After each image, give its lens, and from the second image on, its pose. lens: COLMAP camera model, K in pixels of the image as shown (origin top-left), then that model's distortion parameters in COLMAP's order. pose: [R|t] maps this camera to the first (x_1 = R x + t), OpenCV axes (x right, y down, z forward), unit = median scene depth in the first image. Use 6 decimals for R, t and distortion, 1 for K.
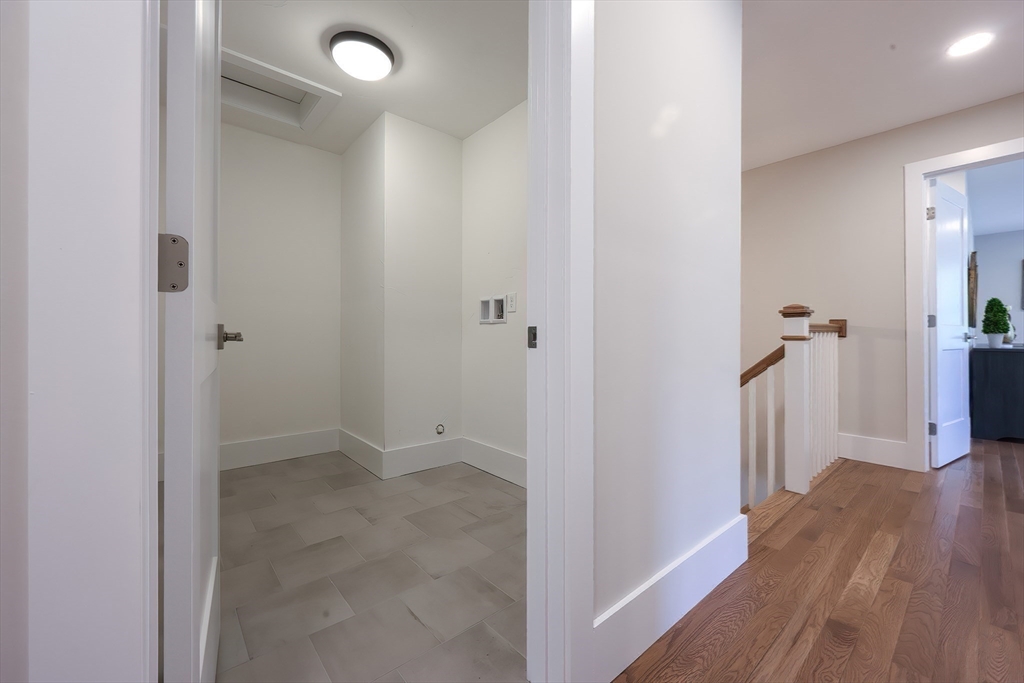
lens RADIAL K [[415.2, 0, 510.4], [0, 415.2, 341.5], [0, 0, 1]] dist [-0.009125, 0.001383]
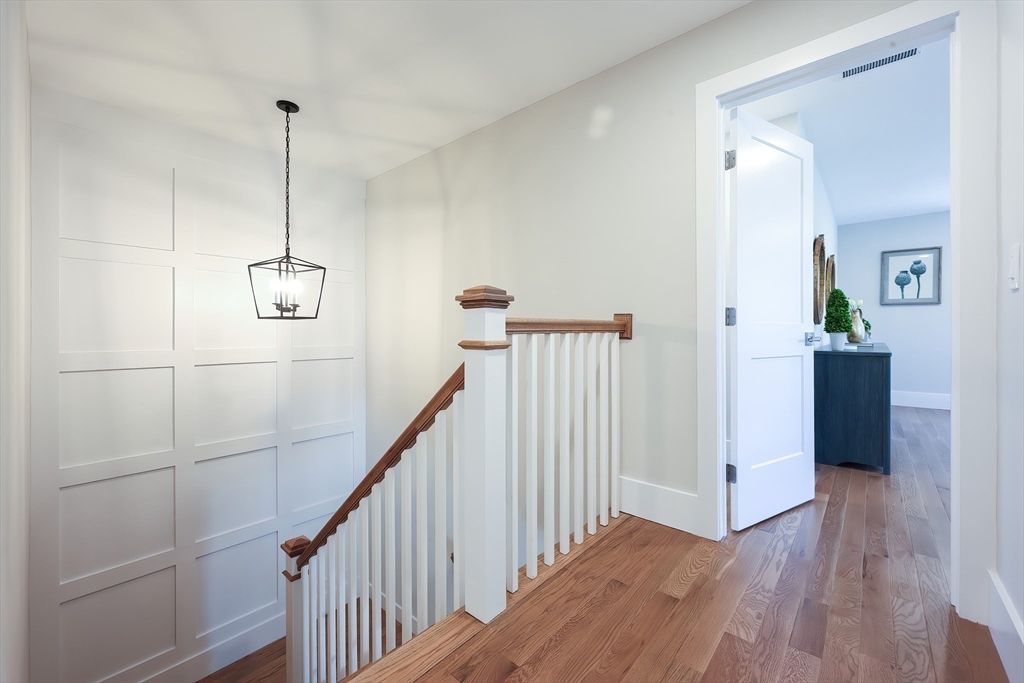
lens RADIAL K [[415.2, 0, 514.6], [0, 415.2, 338.1], [0, 0, 1]] dist [-0.009125, 0.001383]
pose [[0.989853, -0.002700, 0.142071, 0.580665], [0.002150, 0.999990, 0.004025, -0.017466], [-0.142080, -0.003678, 0.989848, 0.378862]]
